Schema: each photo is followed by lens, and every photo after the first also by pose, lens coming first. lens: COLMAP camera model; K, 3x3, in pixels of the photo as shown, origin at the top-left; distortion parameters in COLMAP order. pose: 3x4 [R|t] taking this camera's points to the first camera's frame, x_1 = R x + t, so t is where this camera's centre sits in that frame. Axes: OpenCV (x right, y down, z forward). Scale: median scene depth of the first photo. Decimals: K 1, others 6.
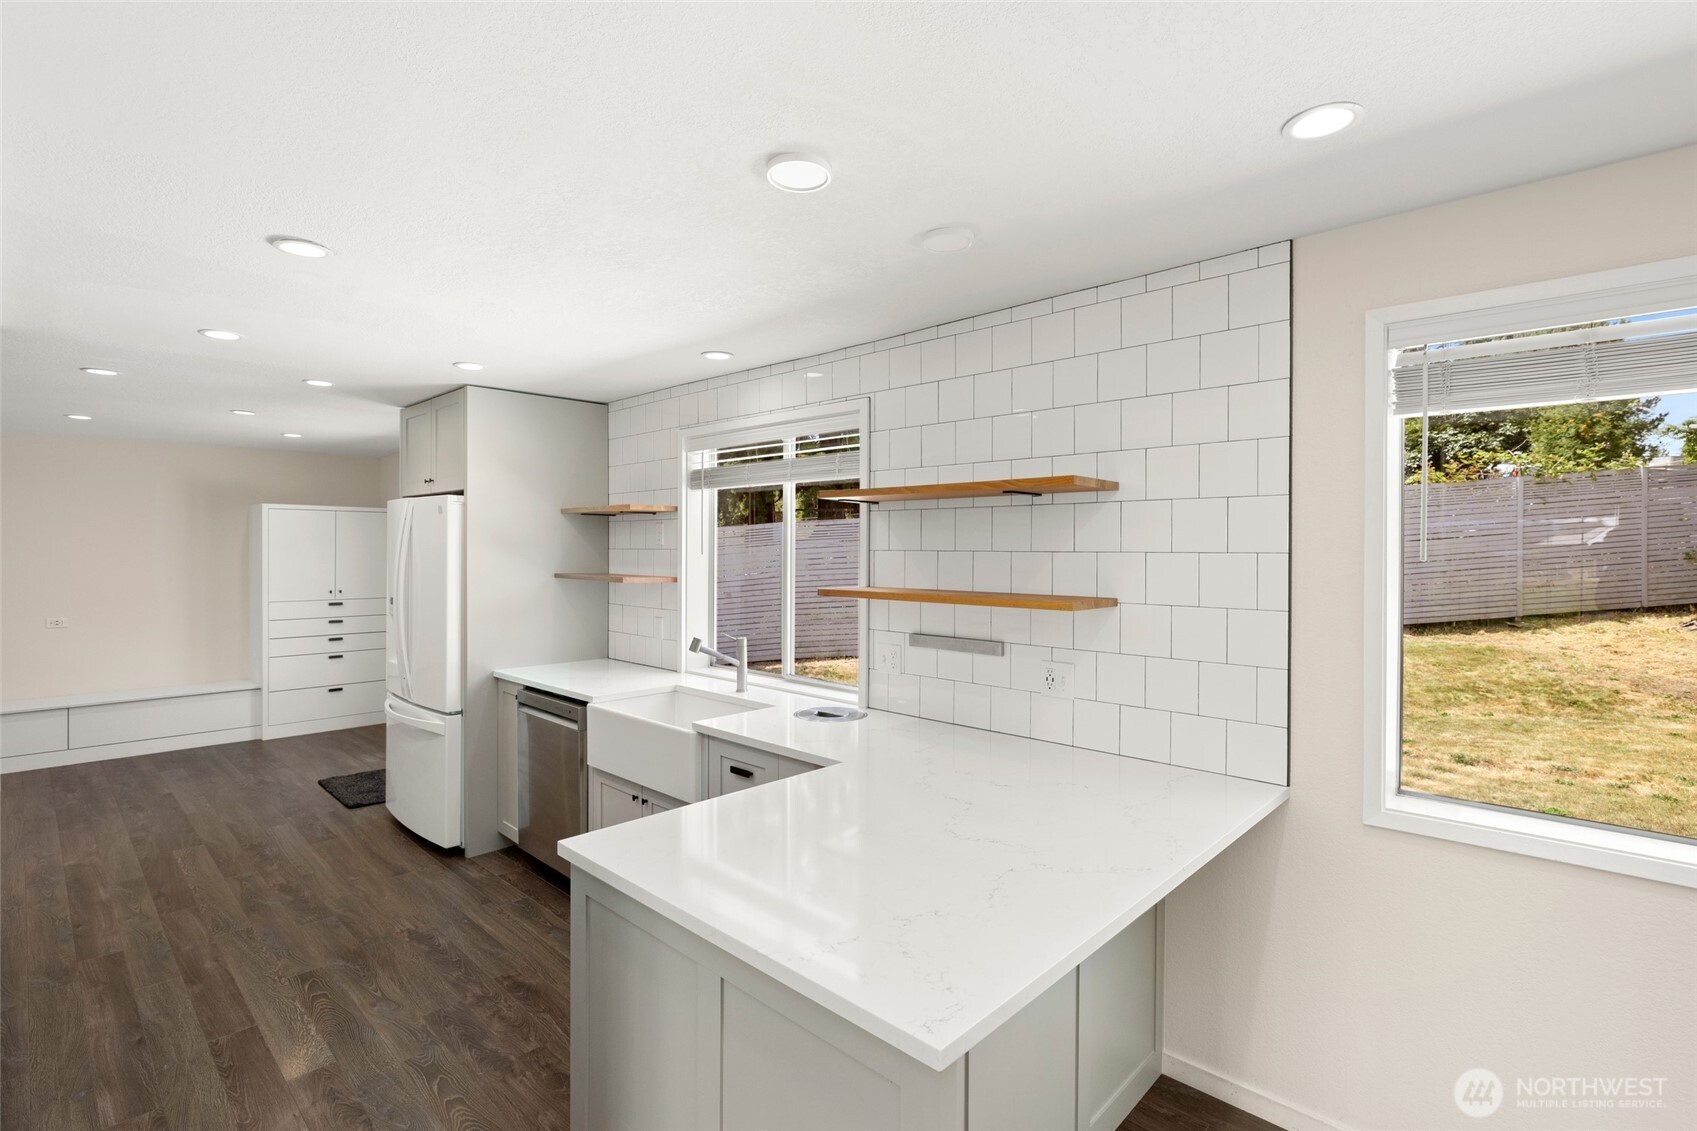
lens RADIAL K [[797.6, 0, 846.8], [0, 797.6, 552.9], [0, 0, 1]] dist [-0.008693, 0.002139]
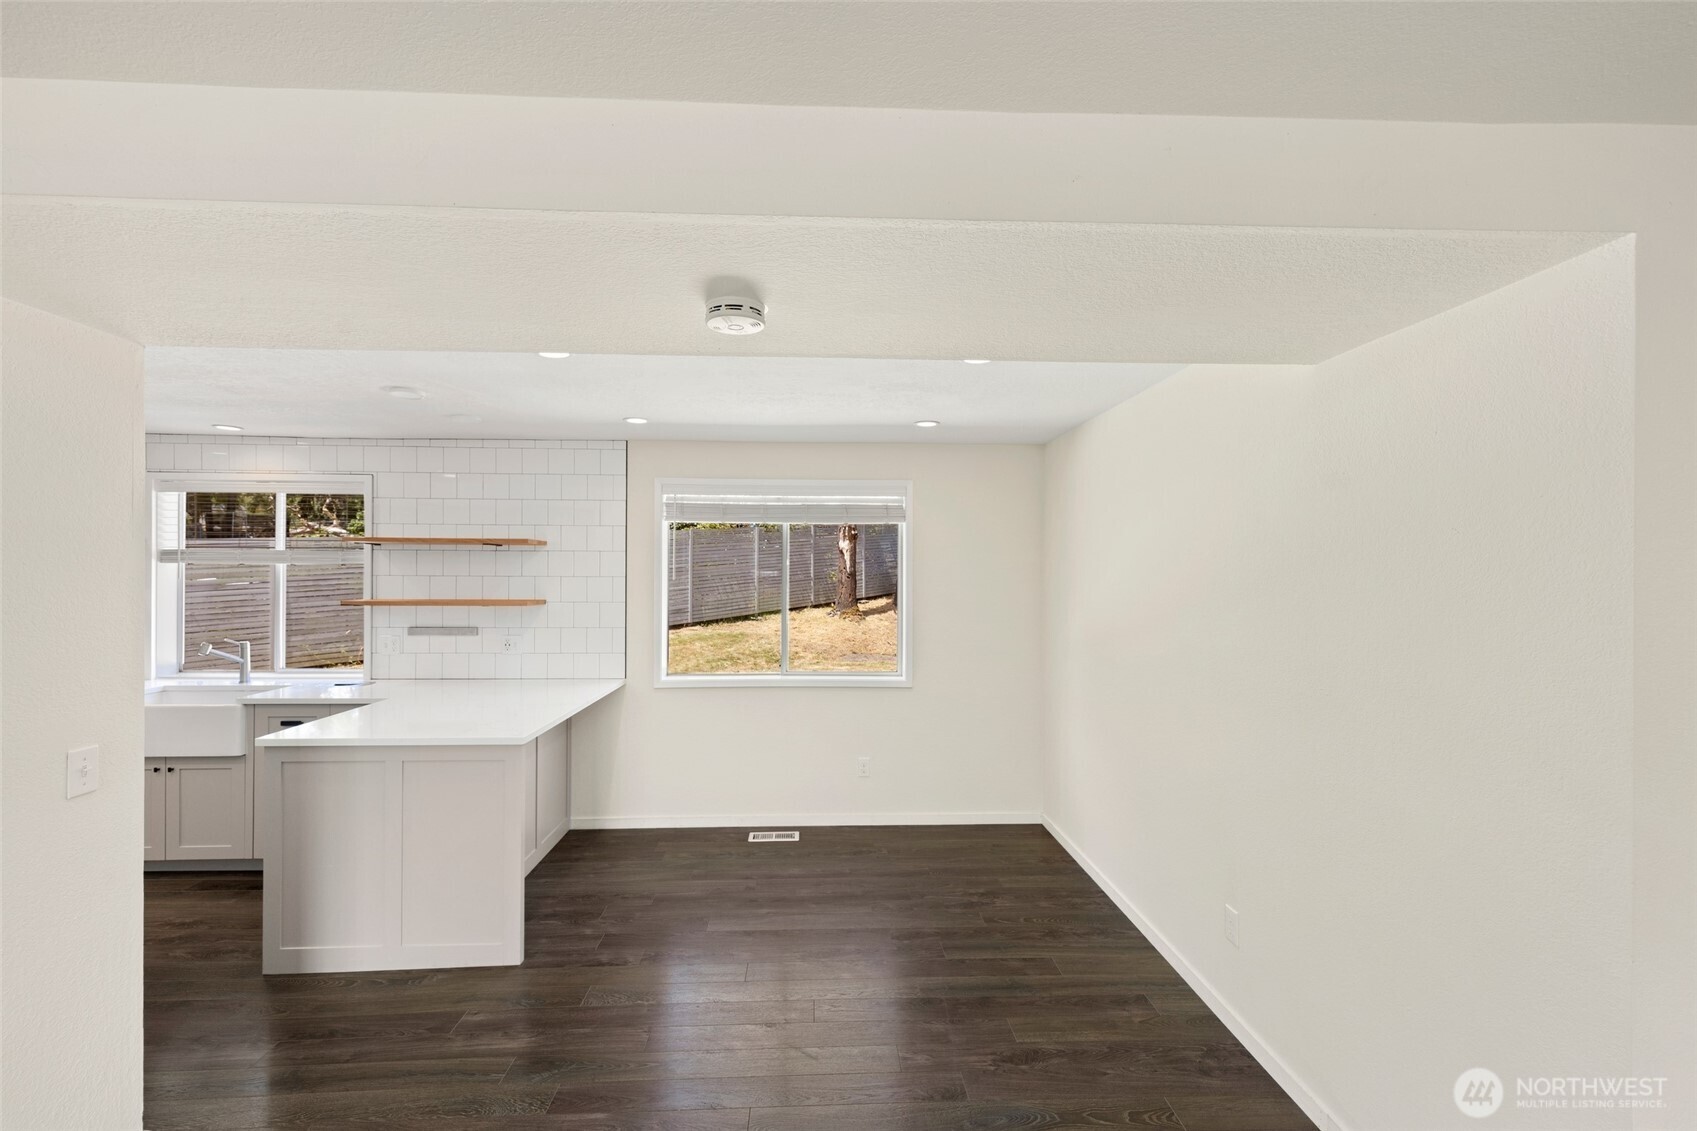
lens RADIAL K [[714.5, 0, 851.0], [0, 714.5, 575.3], [0, 0, 1]] dist [-0.001494, 0.000733]
pose [[0.687997, -0.002437, 0.725709, -0.322365], [0.000624, 0.999996, 0.002767, -0.006272], [-0.725713, -0.001451, 0.687996, -0.581335]]
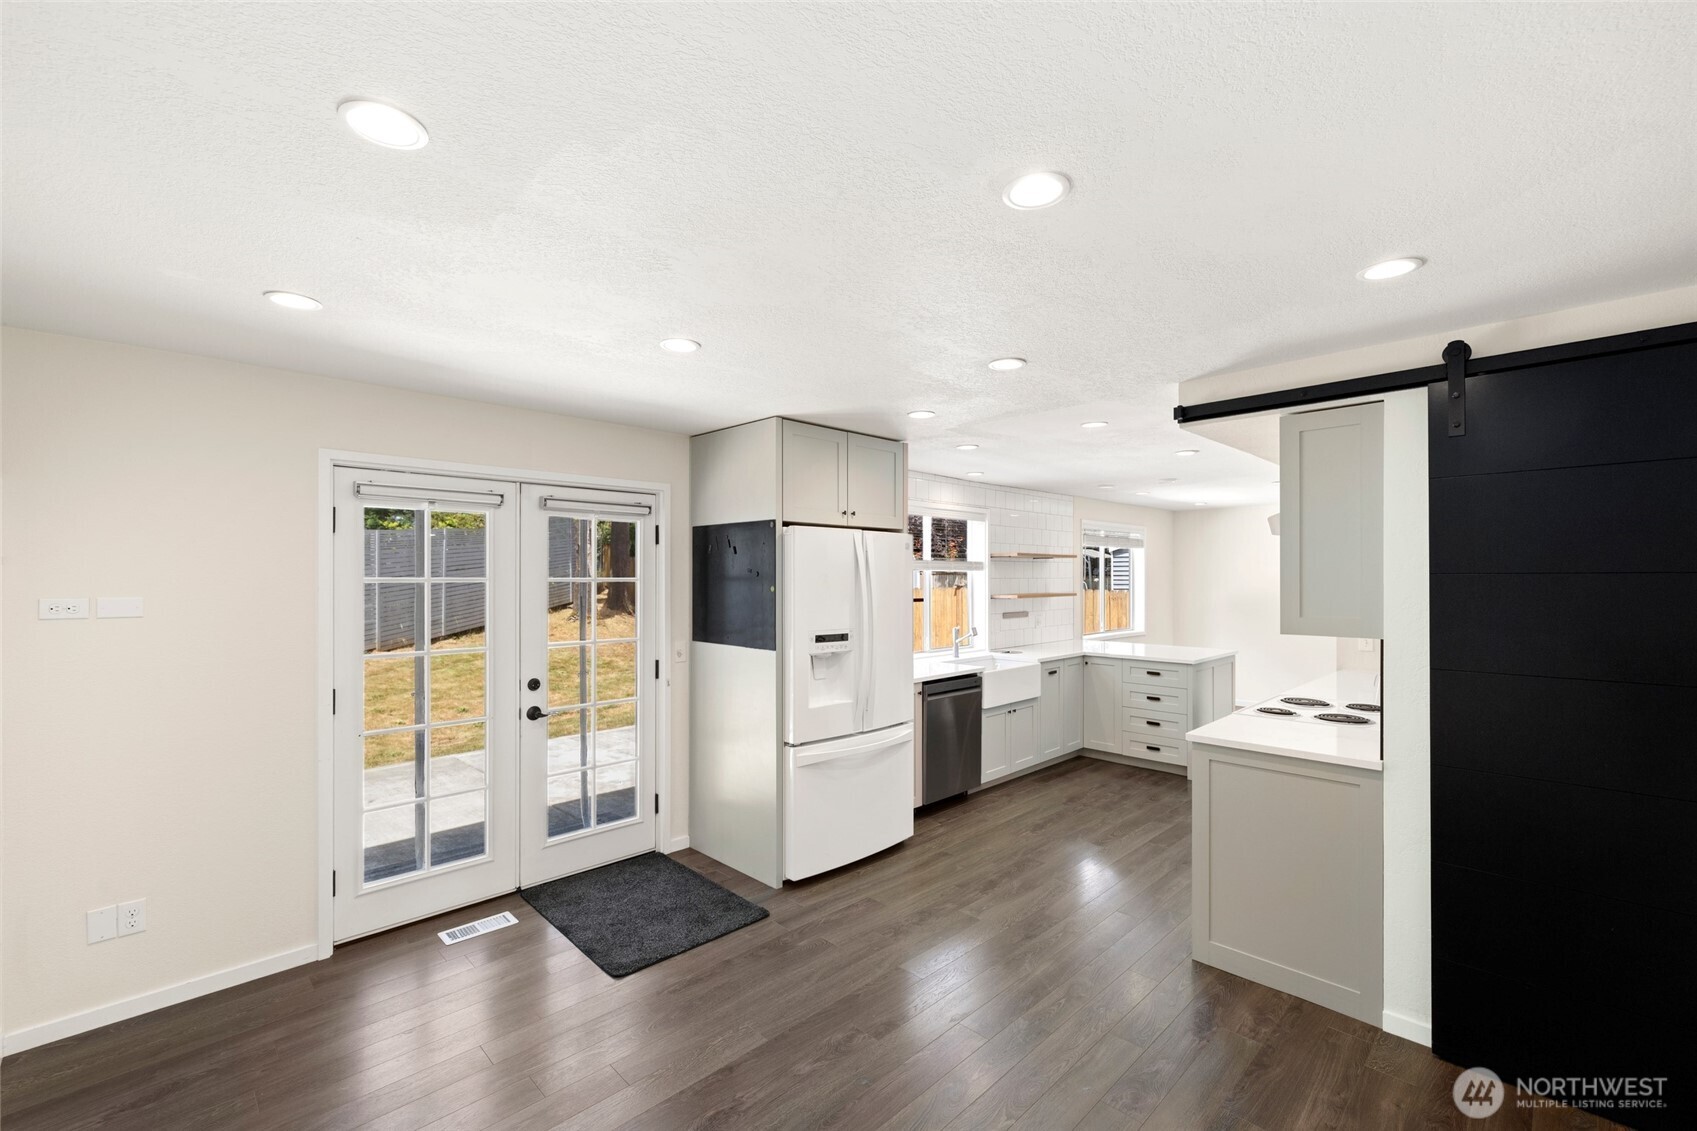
lens RADIAL K [[714.5, 0, 847.7], [0, 714.5, 576.1], [0, 0, 1]] dist [-0.001494, 0.000733]
pose [[0.028183, -0.003247, 0.999598, -1.900272], [0.006516, 0.999974, 0.003065, -0.018221], [-0.999582, 0.006427, 0.028203, 1.296083]]
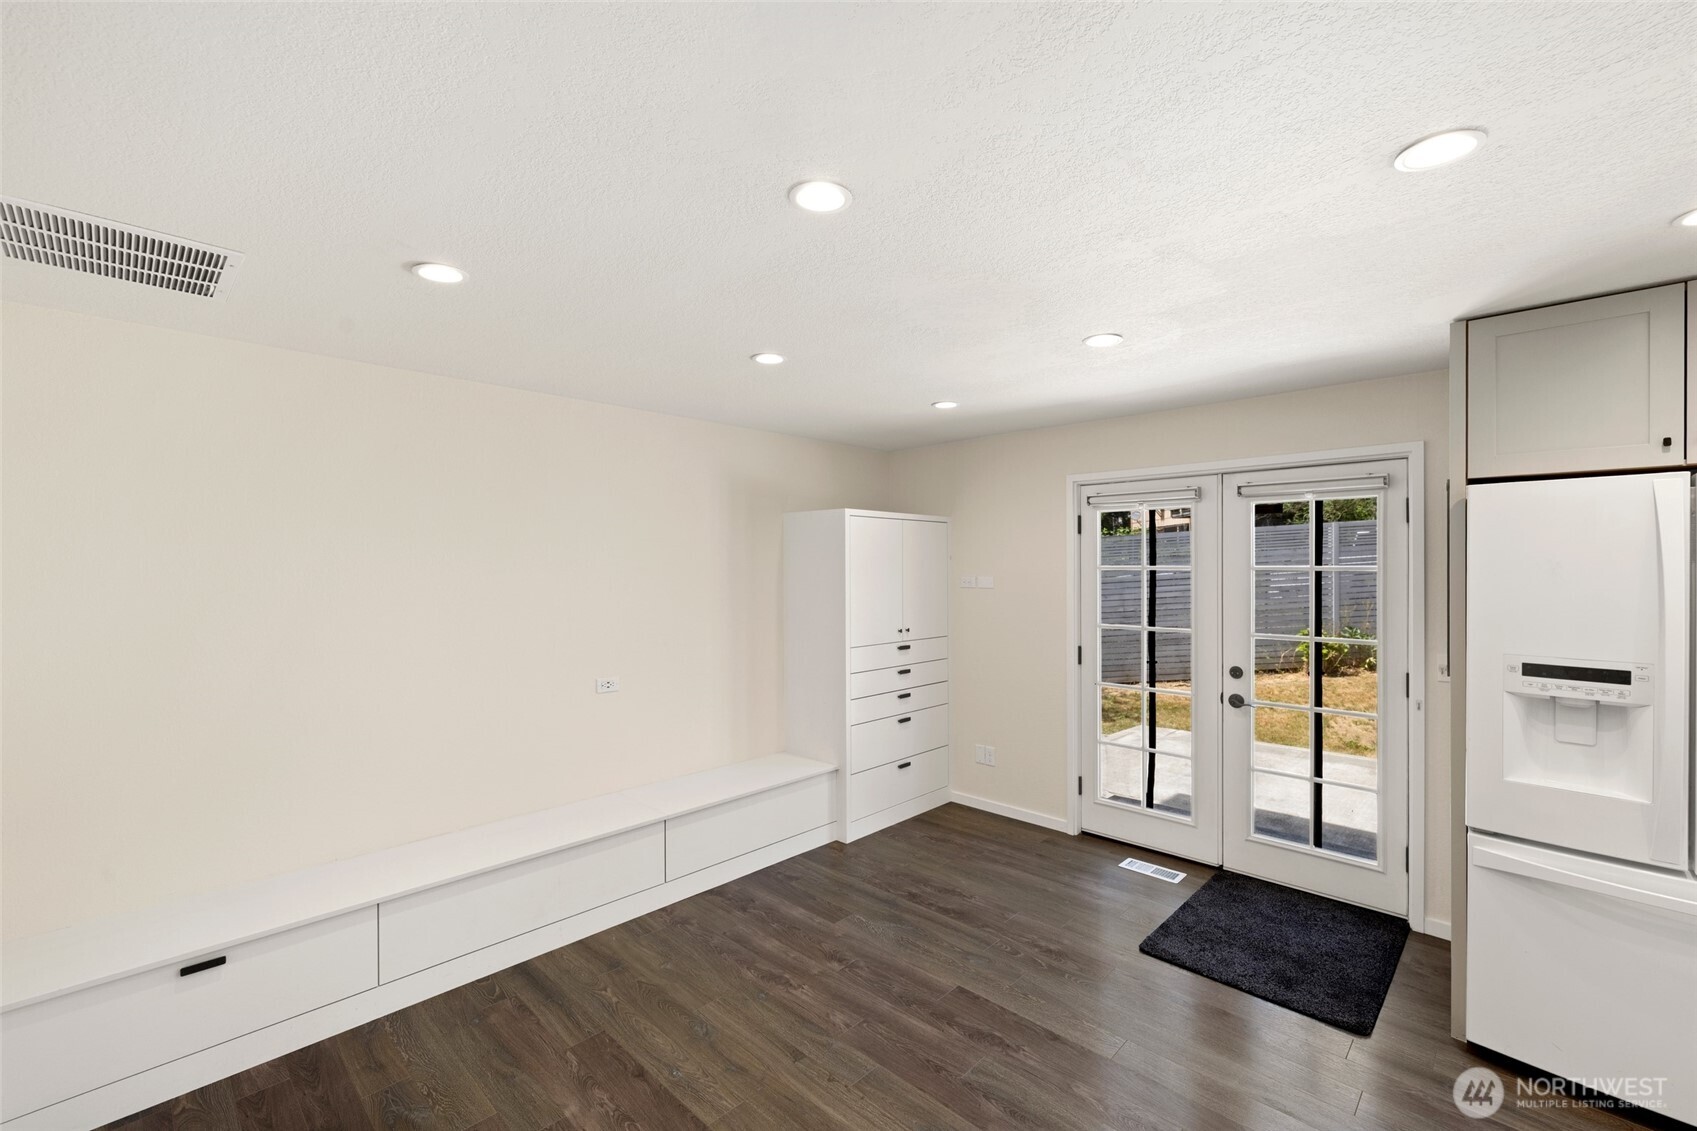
lens RADIAL K [[714.5, 0, 845.3], [0, 714.5, 568.6], [0, 0, 1]] dist [-0.001494, 0.000733]
pose [[0.999963, -0.007016, -0.004969, -1.419741], [0.007011, 0.999975, -0.001099, -0.014731], [0.004976, 0.001064, 0.999987, 0.709804]]
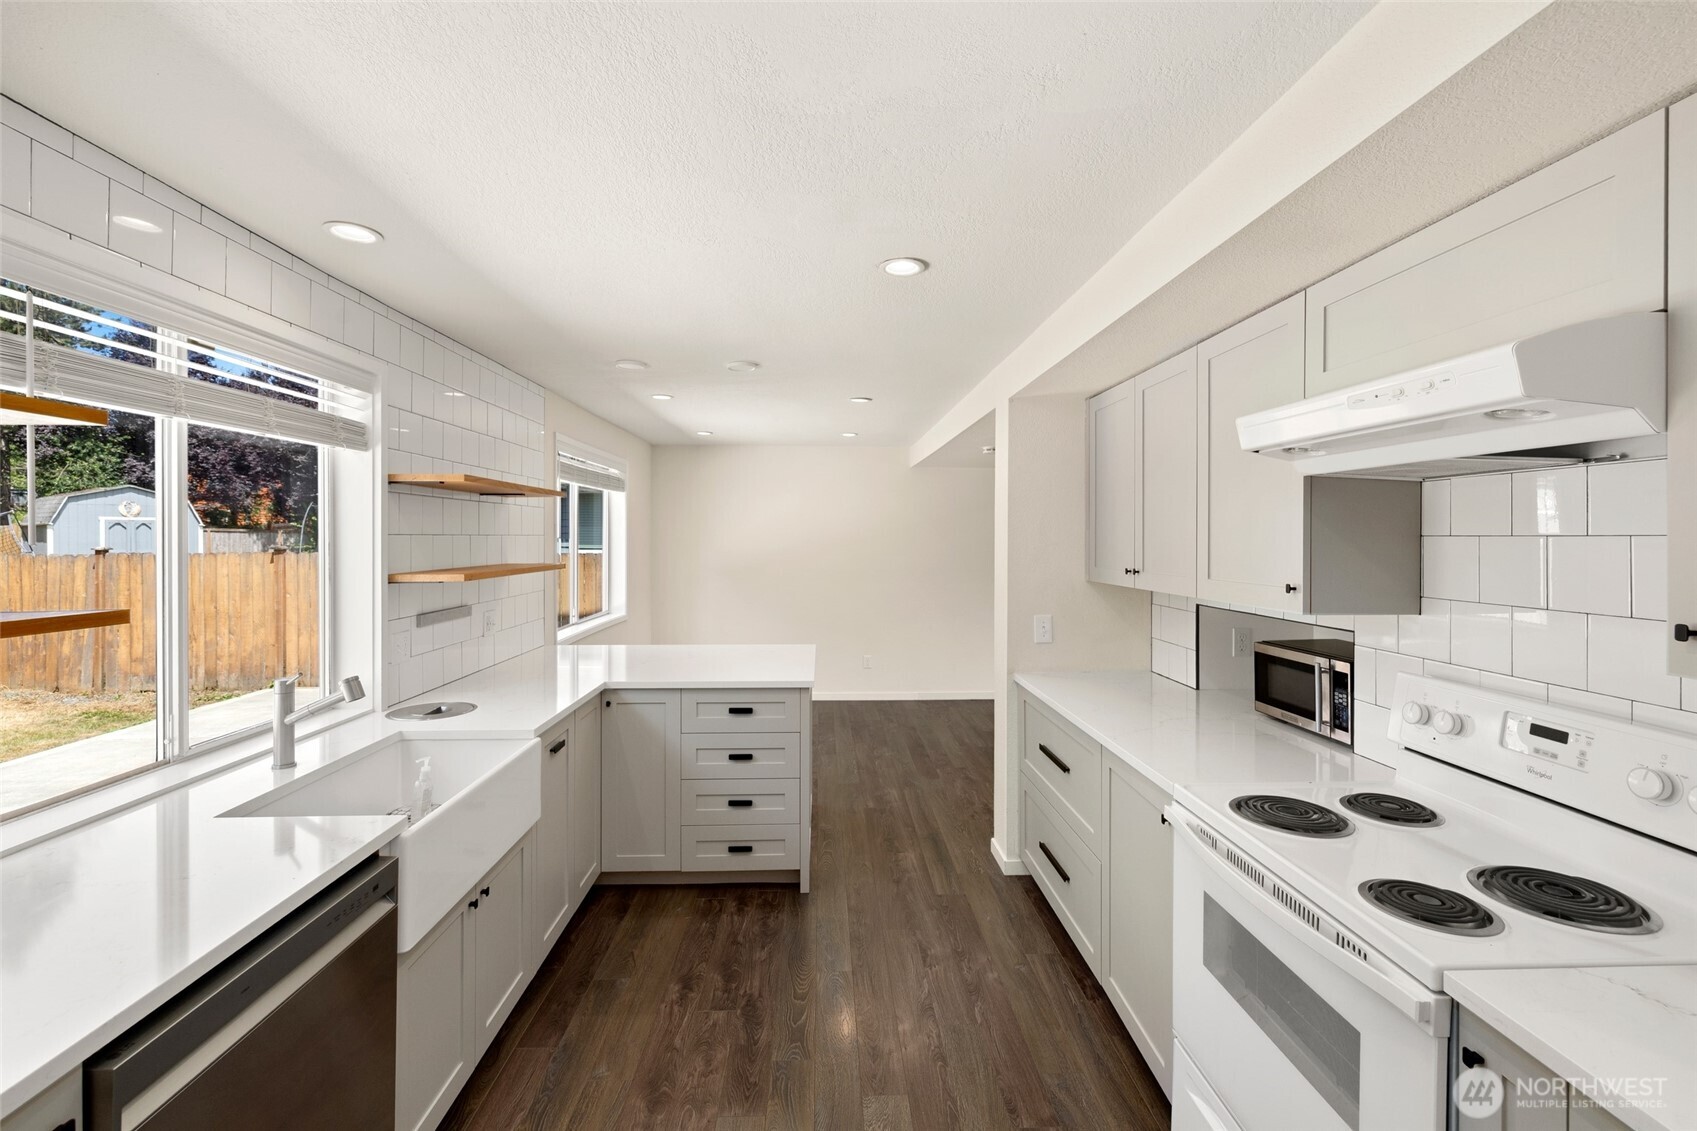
lens RADIAL K [[714.5, 0, 847.7], [0, 714.5, 540.1], [0, 0, 1]] dist [-0.001494, 0.000733]
pose [[-0.719885, -0.008570, 0.694041, -0.884335], [-0.001486, 0.999941, 0.010806, -0.006473], [-0.694092, 0.006747, -0.719855, 1.180945]]
